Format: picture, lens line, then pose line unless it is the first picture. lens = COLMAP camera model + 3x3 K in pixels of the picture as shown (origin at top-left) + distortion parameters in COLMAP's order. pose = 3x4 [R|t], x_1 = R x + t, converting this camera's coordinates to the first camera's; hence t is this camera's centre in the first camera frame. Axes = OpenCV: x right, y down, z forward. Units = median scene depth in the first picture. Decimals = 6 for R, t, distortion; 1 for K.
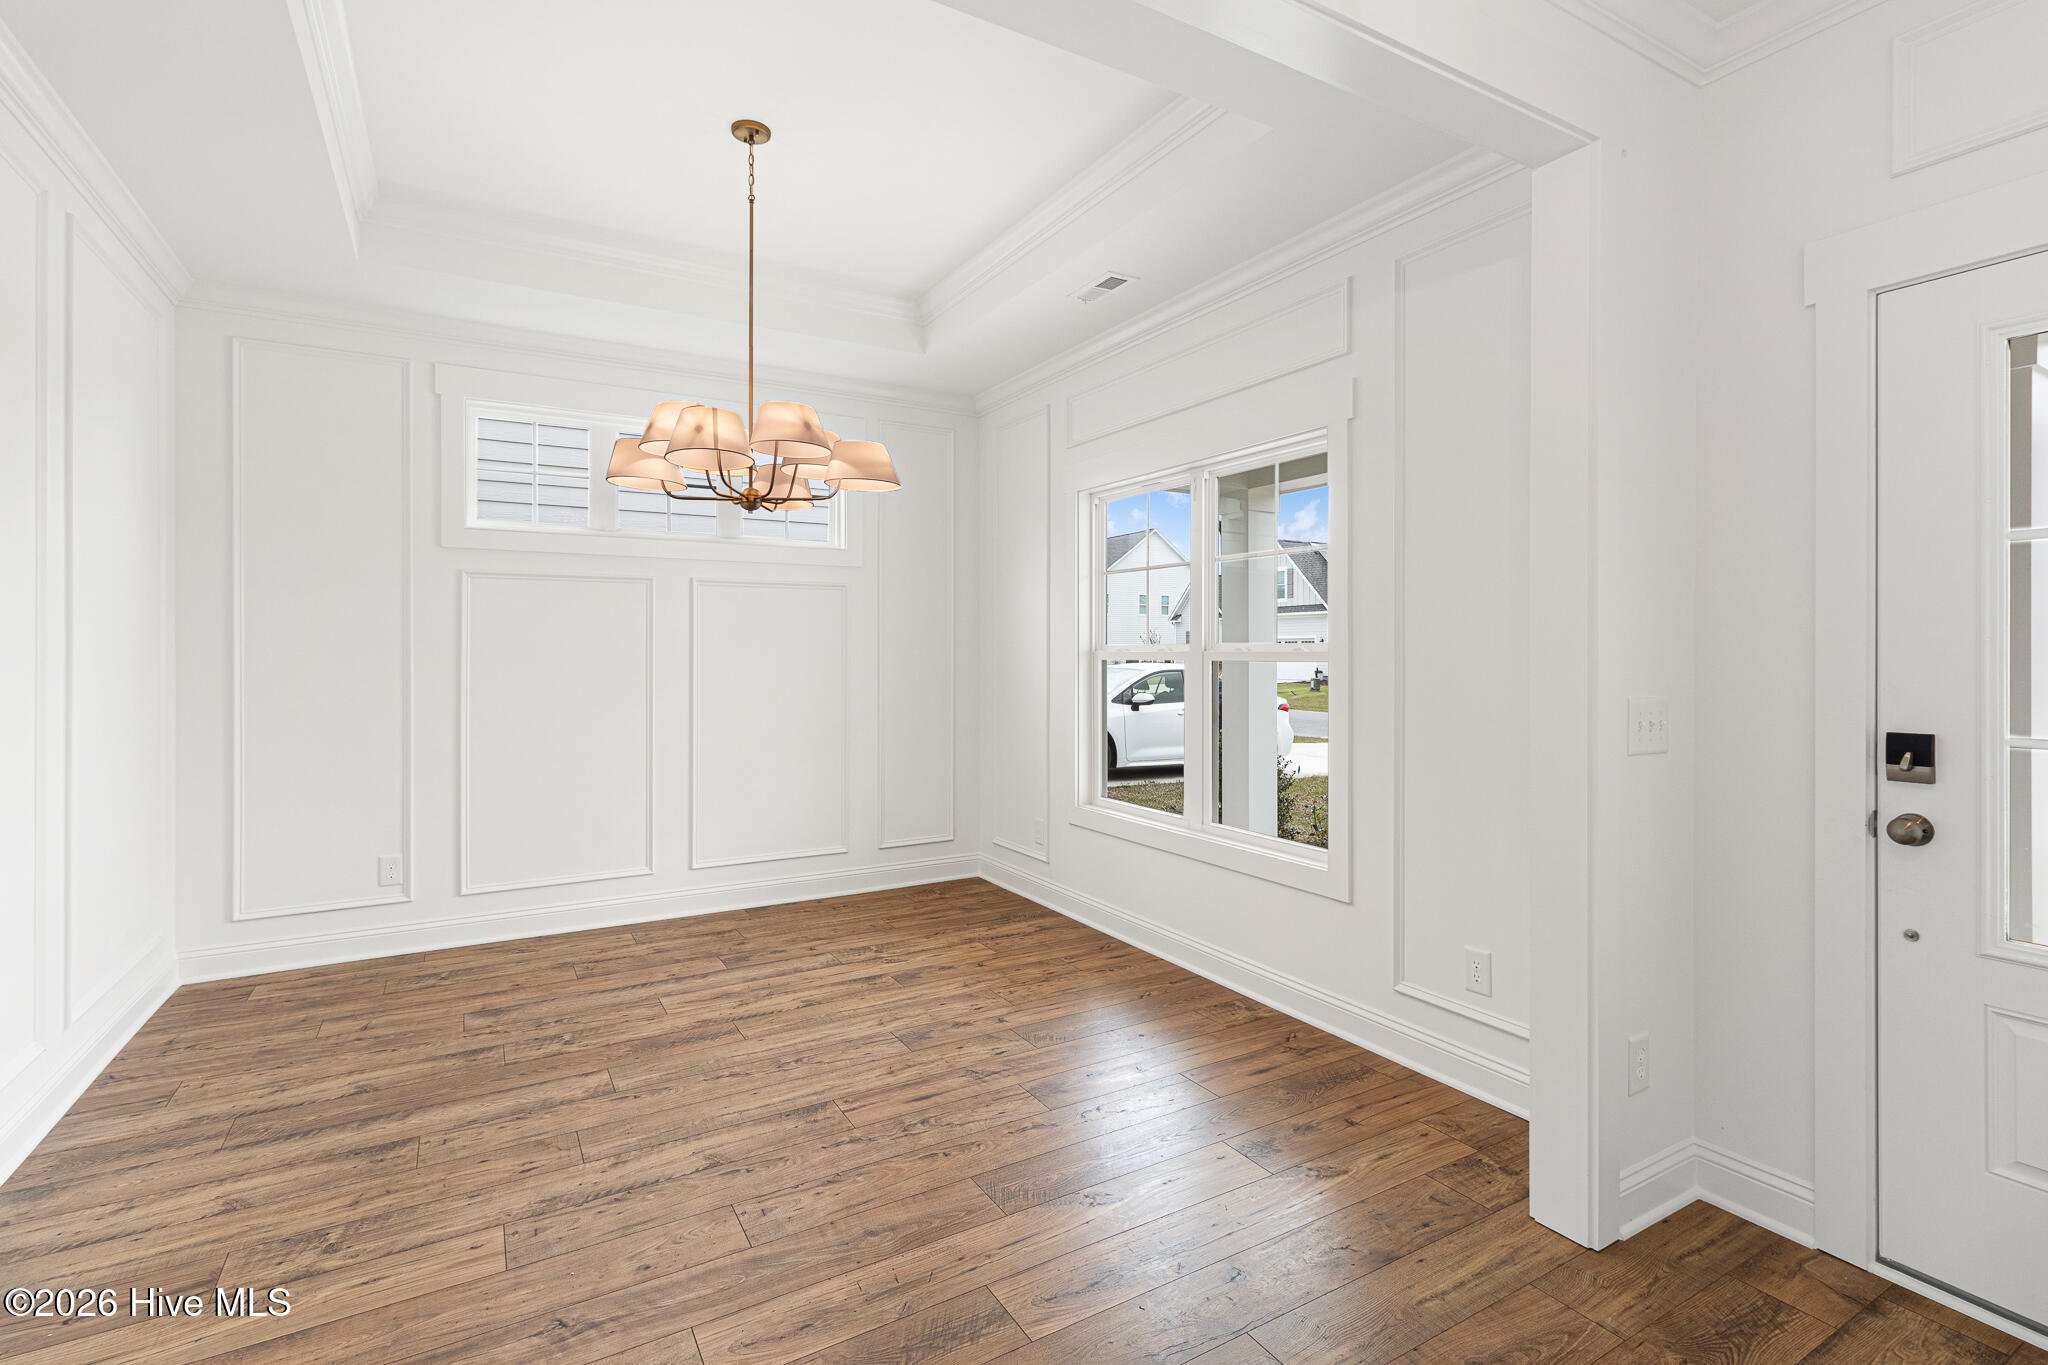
lens RADIAL K [[962.4, 0, 1006.7], [0, 962.4, 650.8], [0, 0, 1]] dist [0.005316, 0.000570]
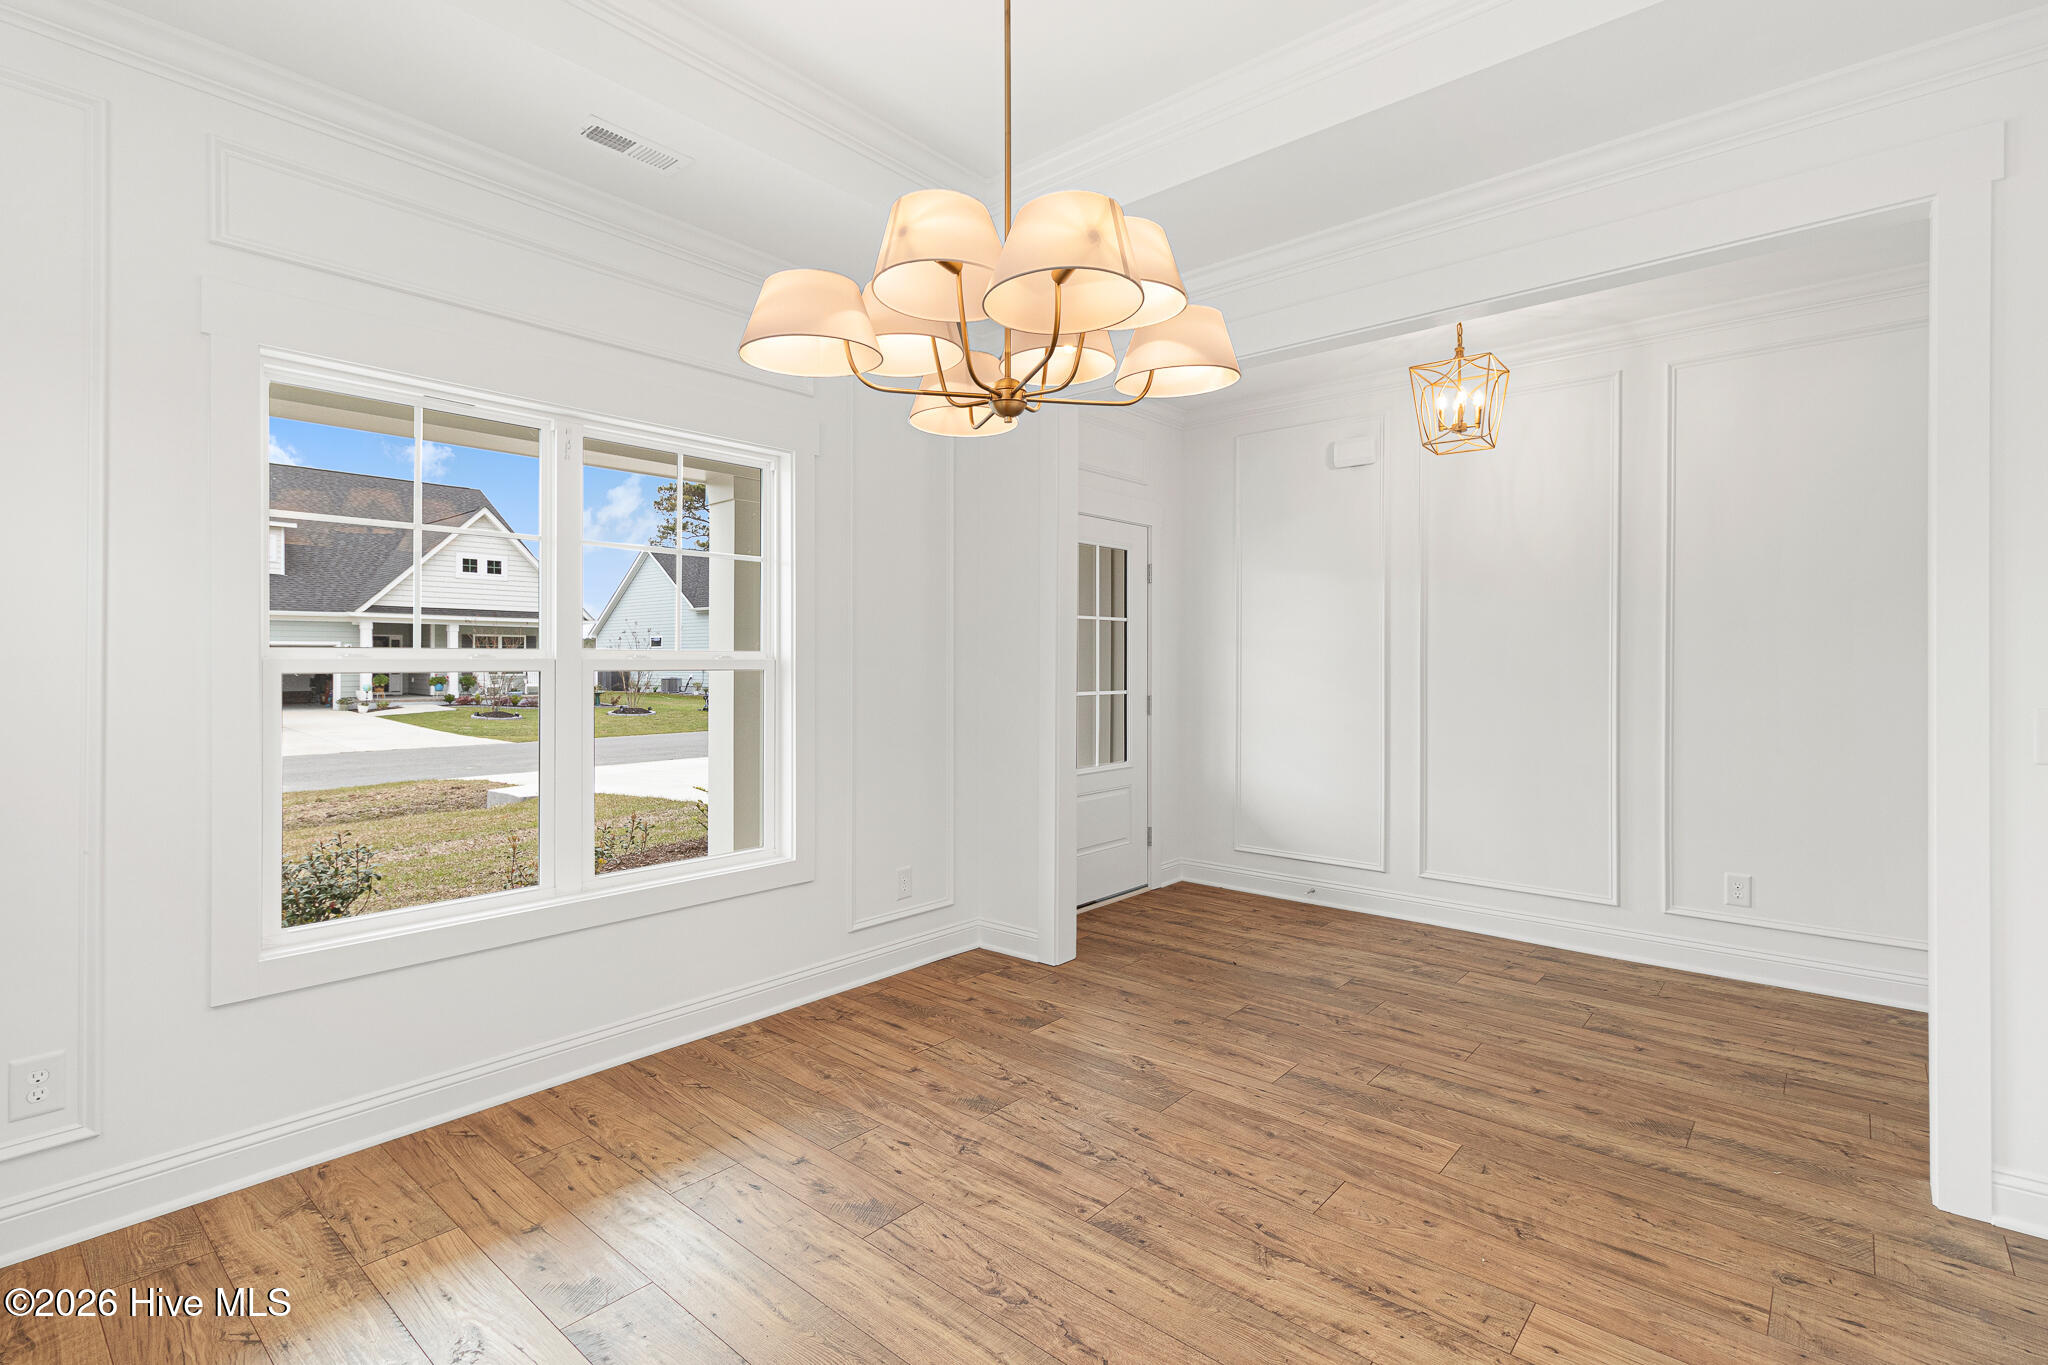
lens RADIAL K [[941.9, 0, 1024.0], [0, 941.9, 682.5], [0, 0, 1]] dist [0.002180, -0.000093]
pose [[-0.333030, -0.020835, 0.942686, -1.001877], [-0.000026, 0.999756, 0.022087, 0.002960], [-0.942916, 0.007331, -0.332949, 1.468431]]
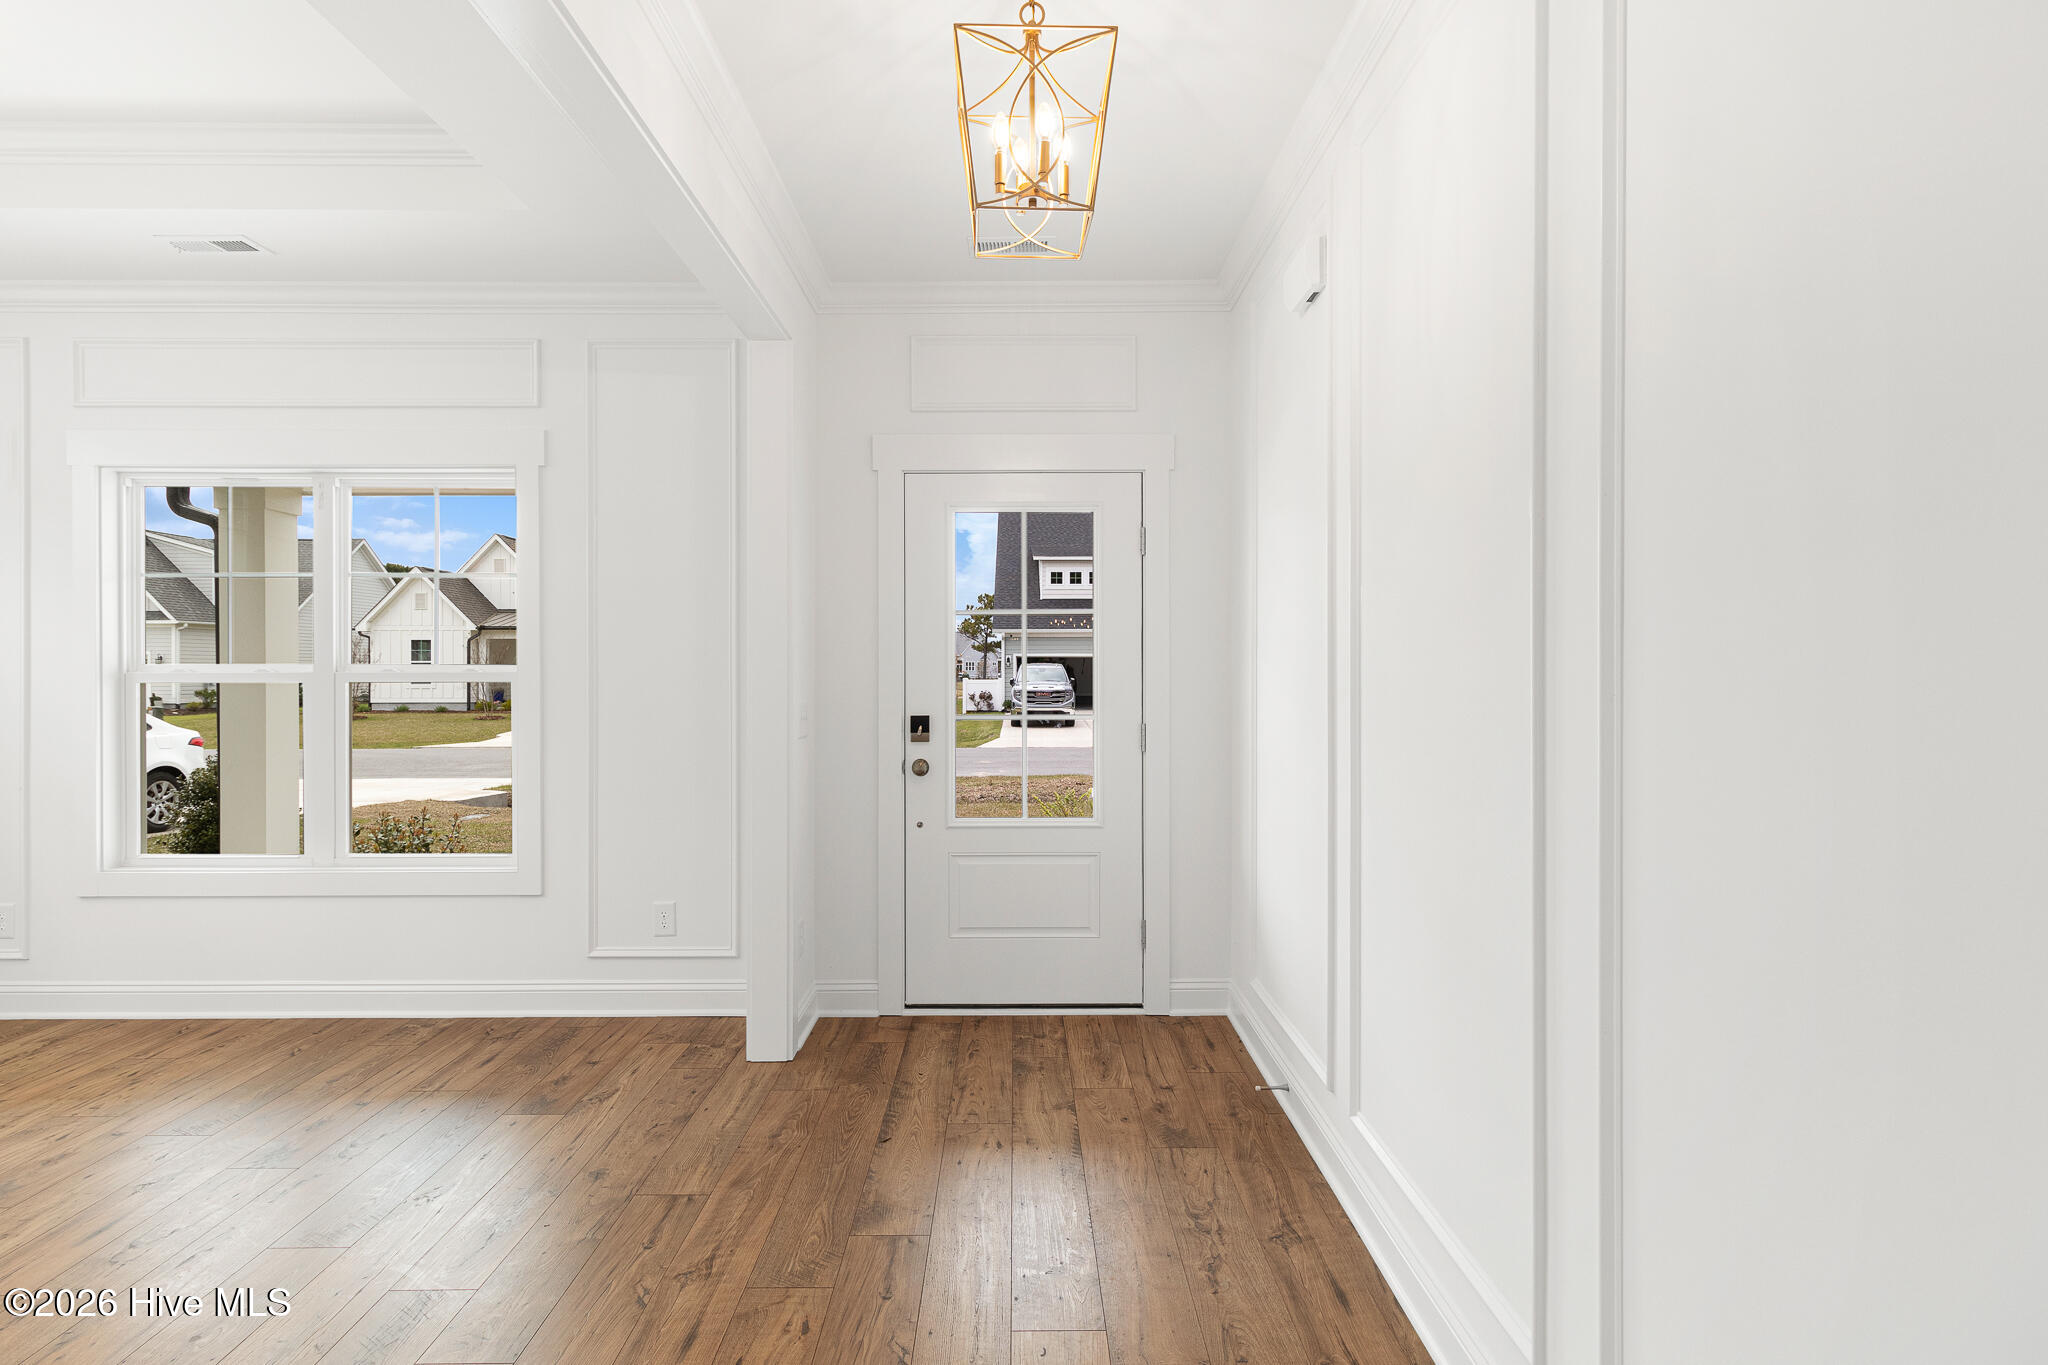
lens RADIAL K [[990.2, 0, 1033.5], [0, 990.2, 672.2], [0, 0, 1]] dist [0.004171, 0.000464]
pose [[0.489646, -0.002797, 0.871917, -0.483389], [0.001507, 0.999996, 0.002362, -0.001263], [-0.871920, 0.000158, 0.489649, -0.092524]]
